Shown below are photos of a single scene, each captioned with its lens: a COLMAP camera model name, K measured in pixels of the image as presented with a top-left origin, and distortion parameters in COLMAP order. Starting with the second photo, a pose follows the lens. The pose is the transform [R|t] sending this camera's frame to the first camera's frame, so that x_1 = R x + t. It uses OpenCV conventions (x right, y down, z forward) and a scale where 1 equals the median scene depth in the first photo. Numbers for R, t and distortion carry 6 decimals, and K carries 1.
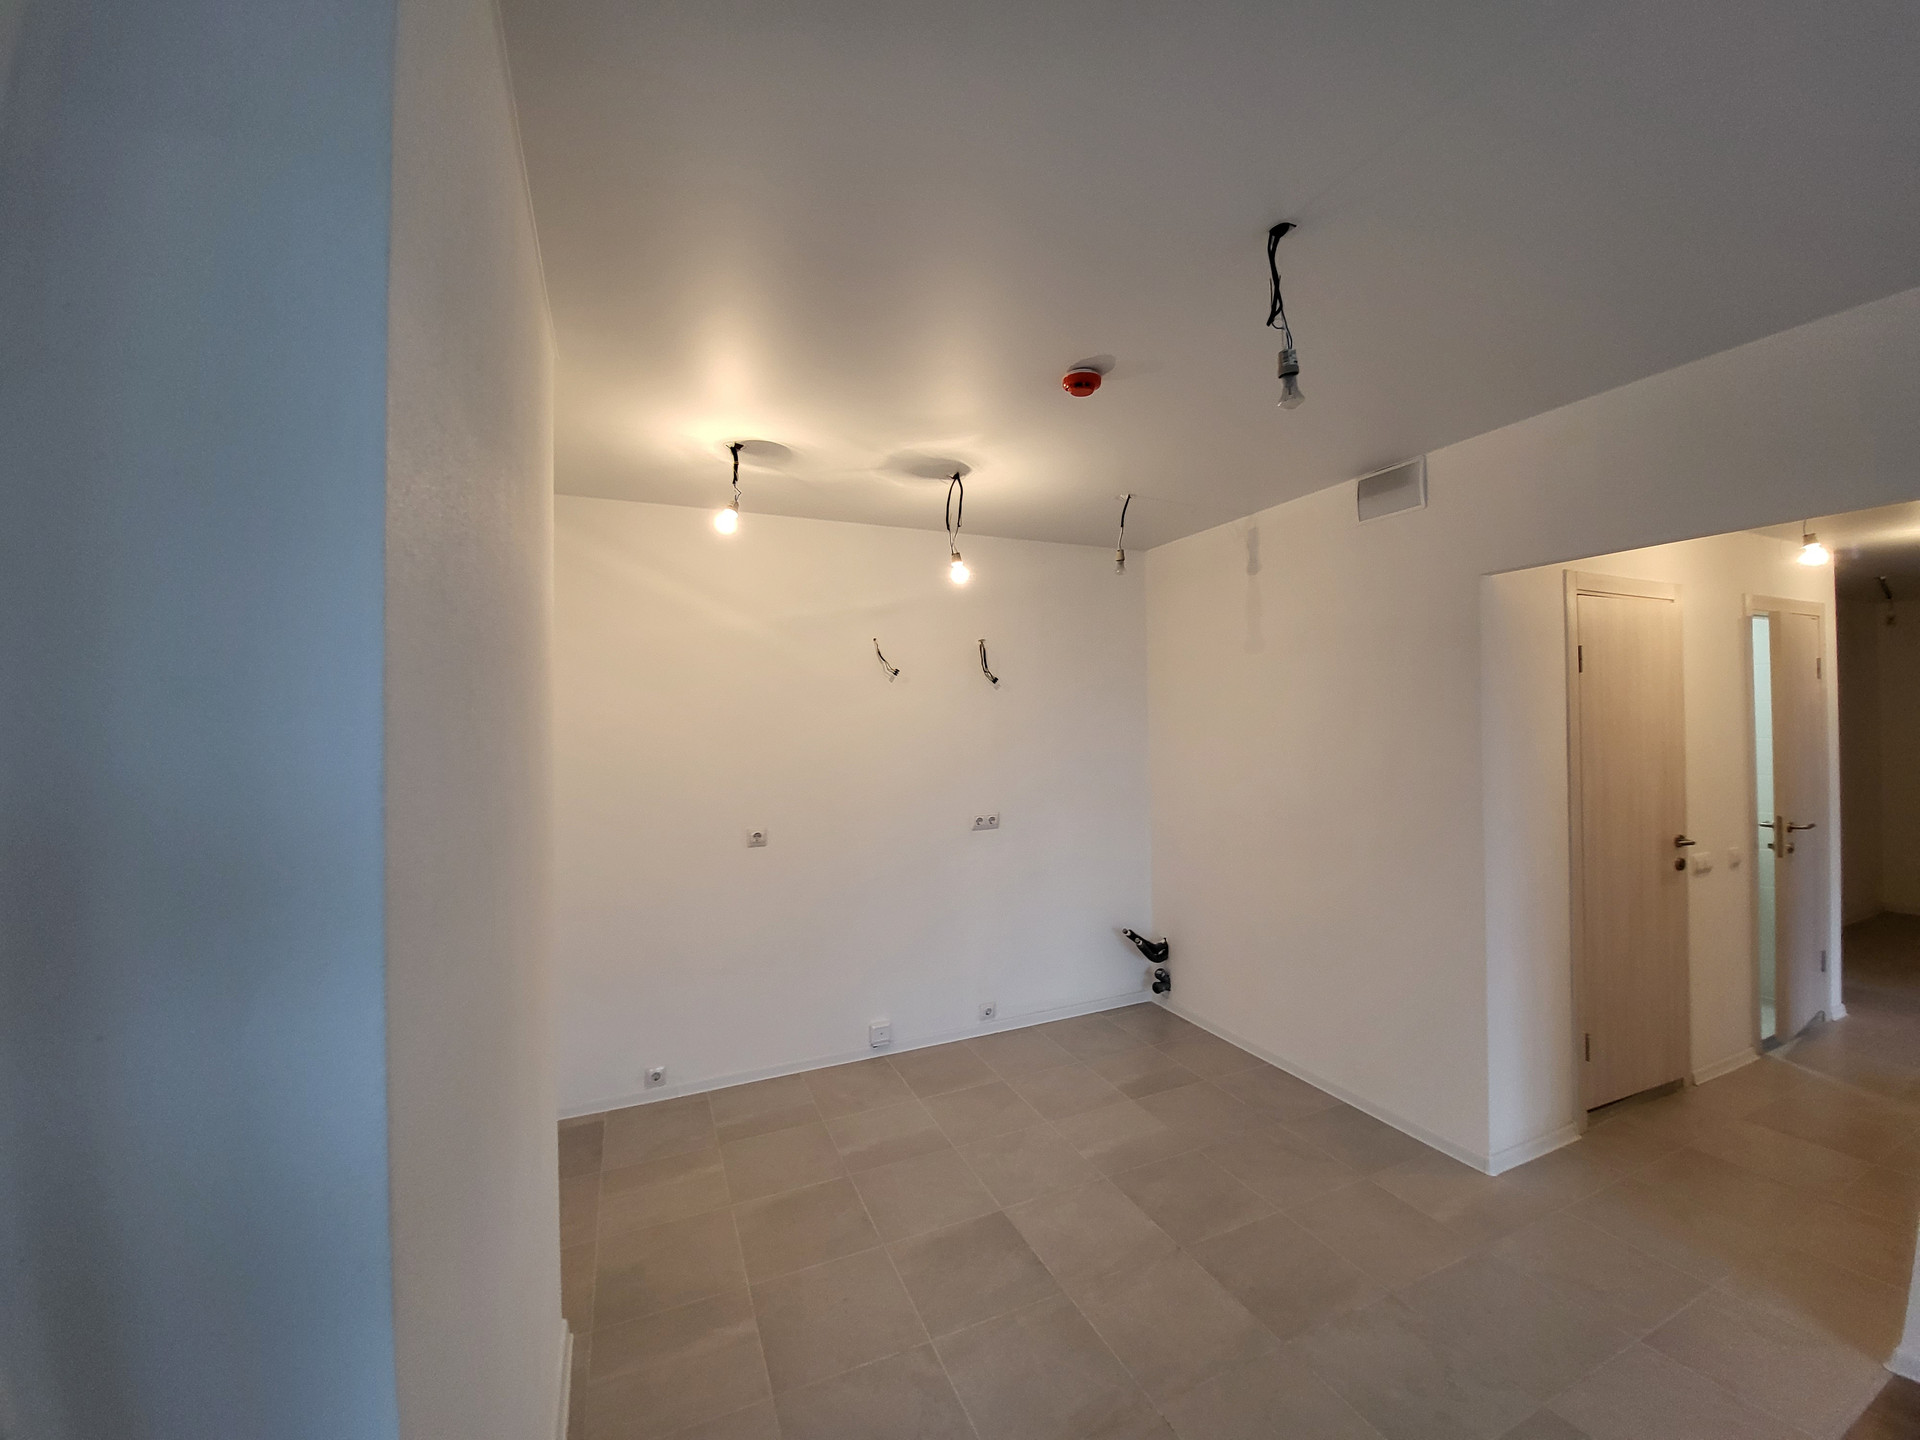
lens RADIAL K [[757.4, 0, 974.3], [0, 757.4, 713.2], [0, 0, 1]] dist [-0.012483, -0.006330]
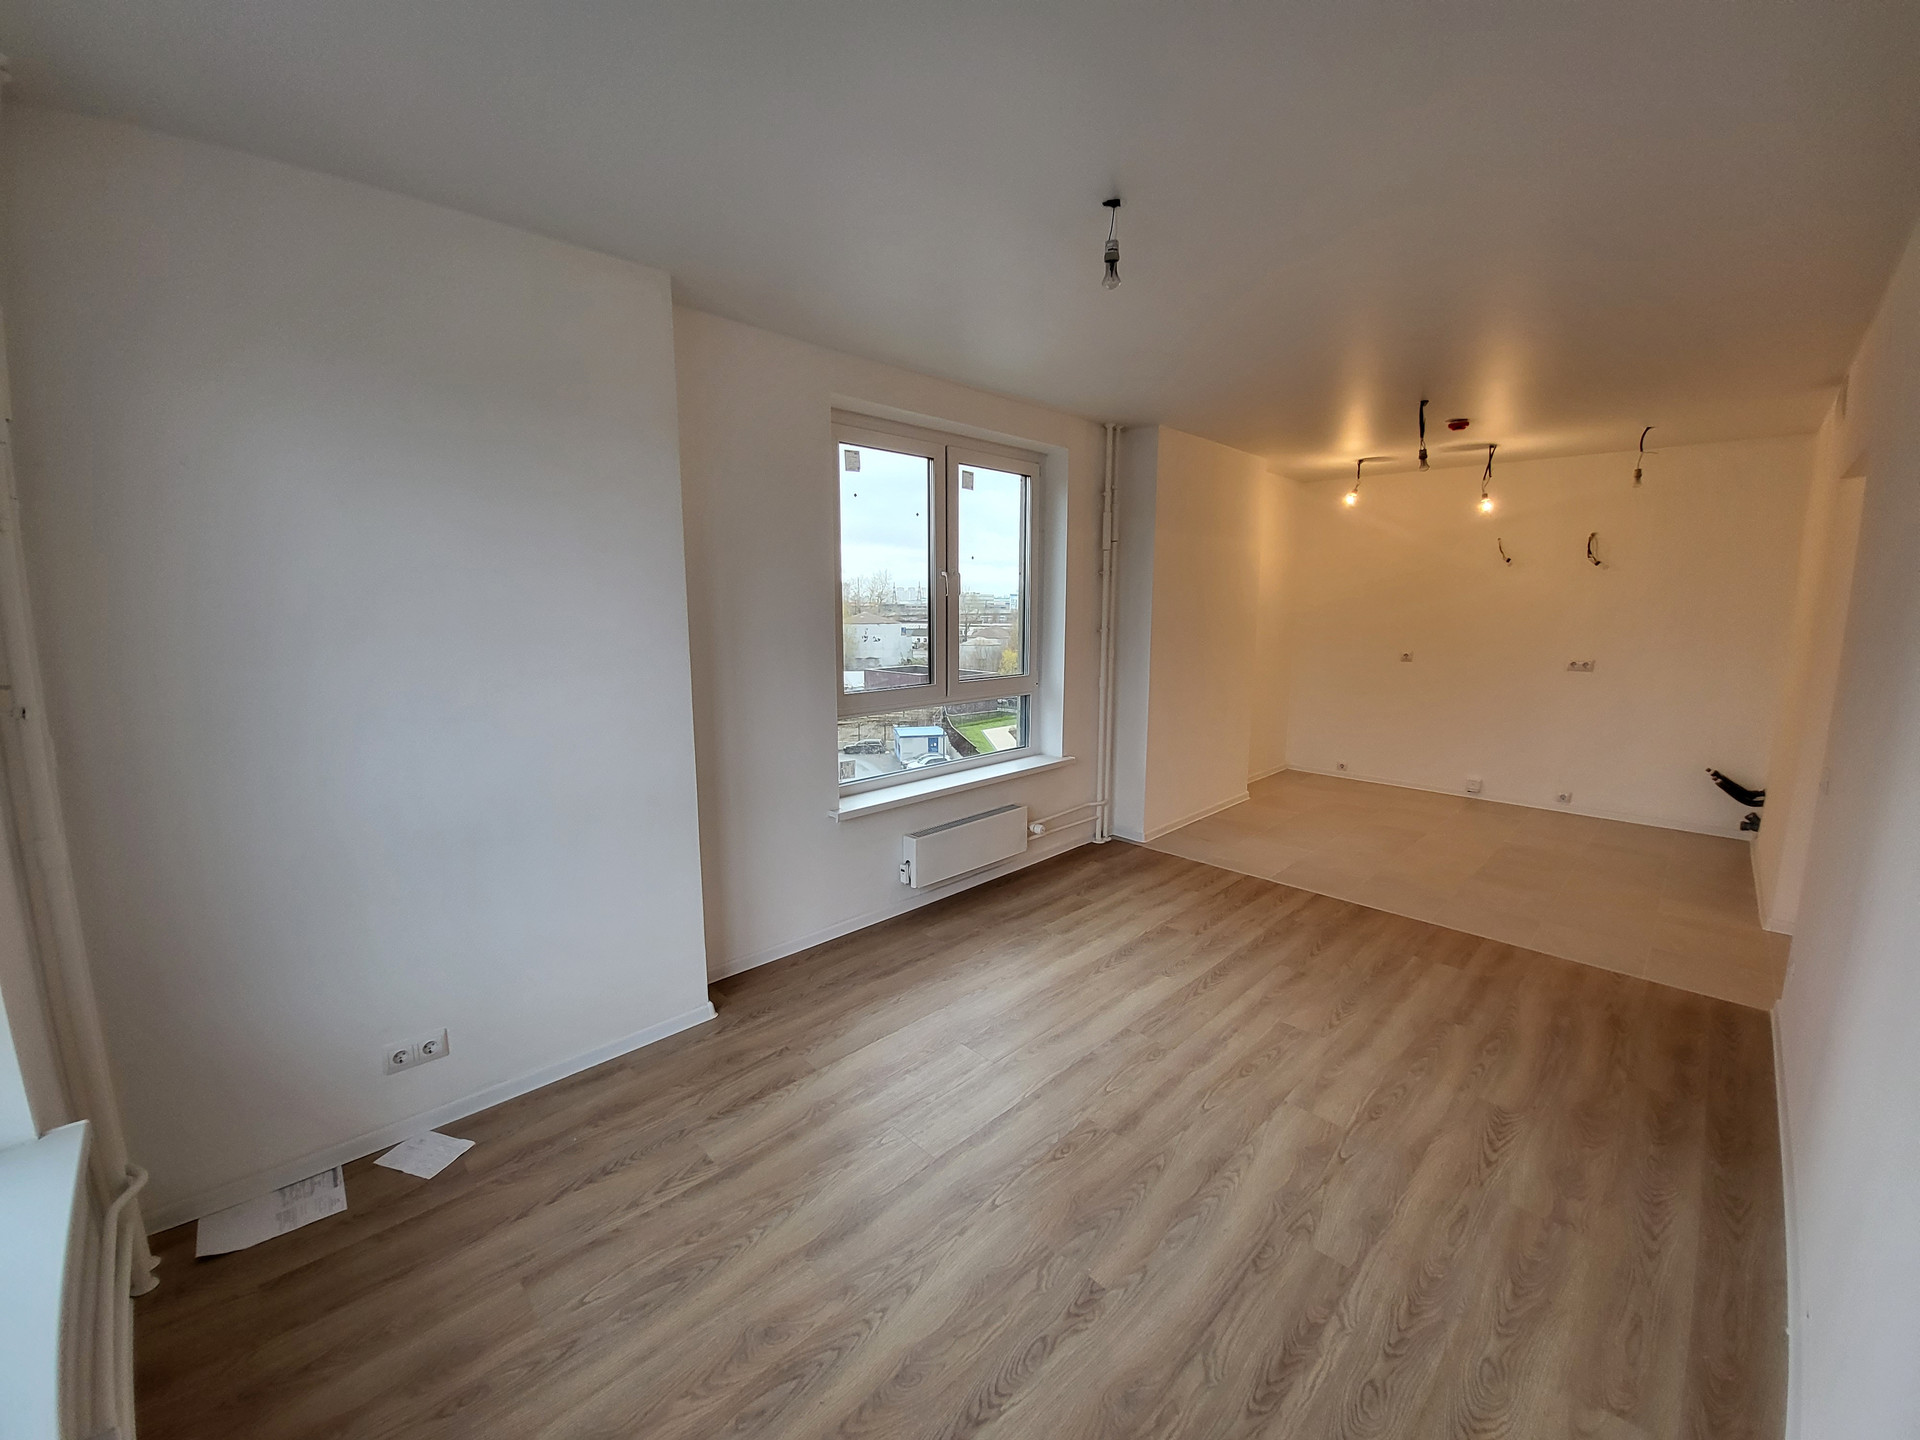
lens RADIAL K [[757.4, 0, 961.0], [0, 757.4, 712.9], [0, 0, 1]] dist [-0.012483, -0.006330]
pose [[0.342466, 0.157559, -0.926225, 1.040868], [0.010915, 0.985104, 0.171611, -0.022305], [0.939467, -0.068880, 0.335645, -0.617566]]
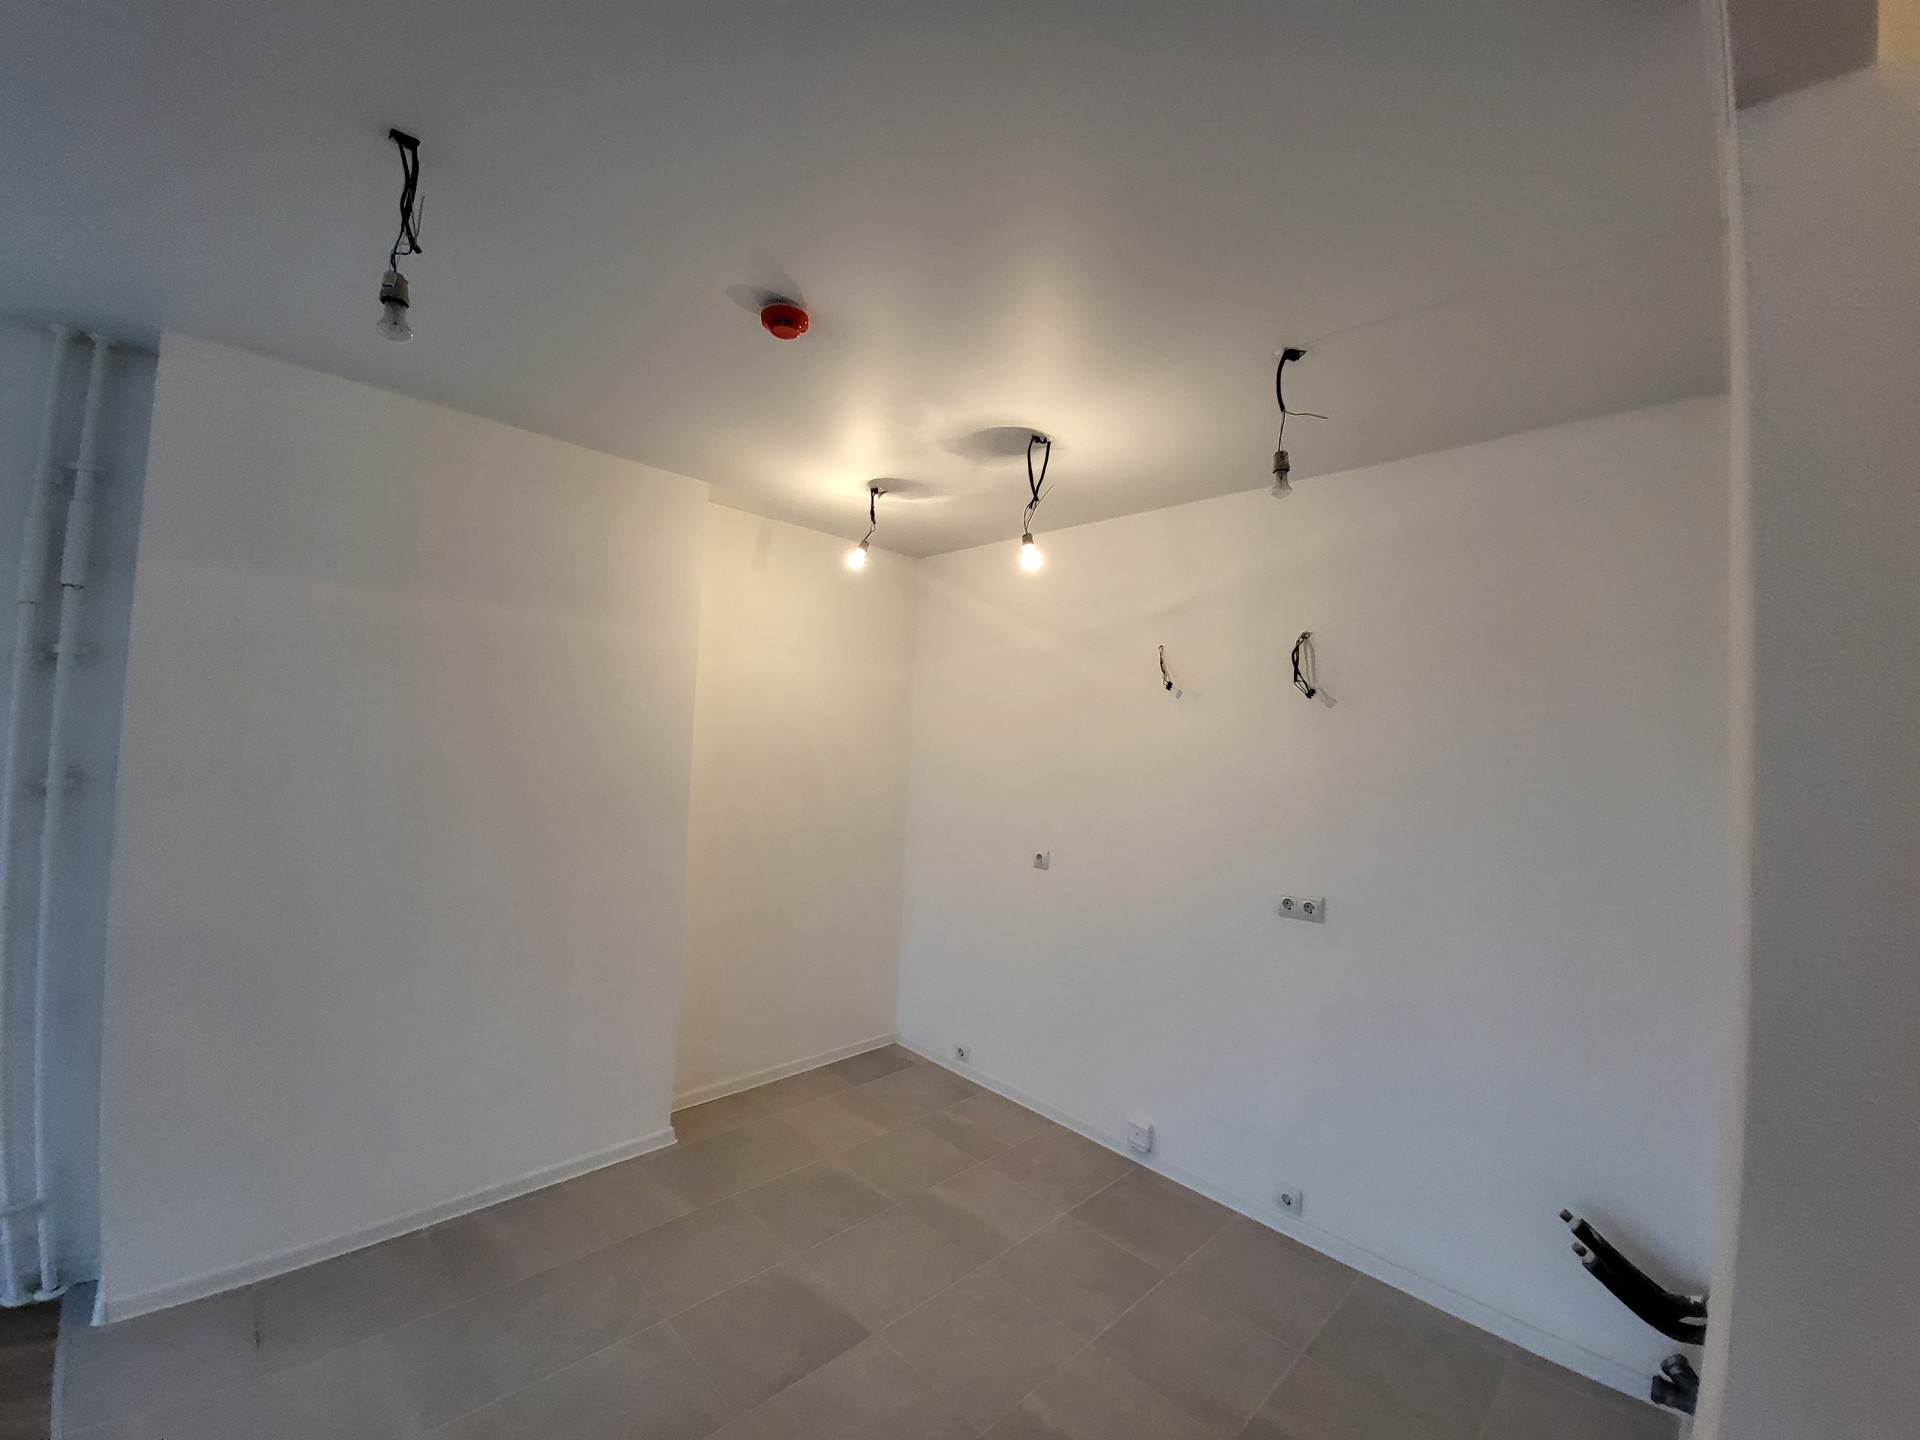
lens RADIAL K [[757.4, 0, 964.9], [0, 757.4, 717.3], [0, 0, 1]] dist [-0.012483, -0.006330]
pose [[0.343400, 0.003167, -0.939184, 0.599995], [-0.032976, 0.999418, -0.008687, -0.007104], [0.938610, 0.033954, 0.343305, 0.564940]]
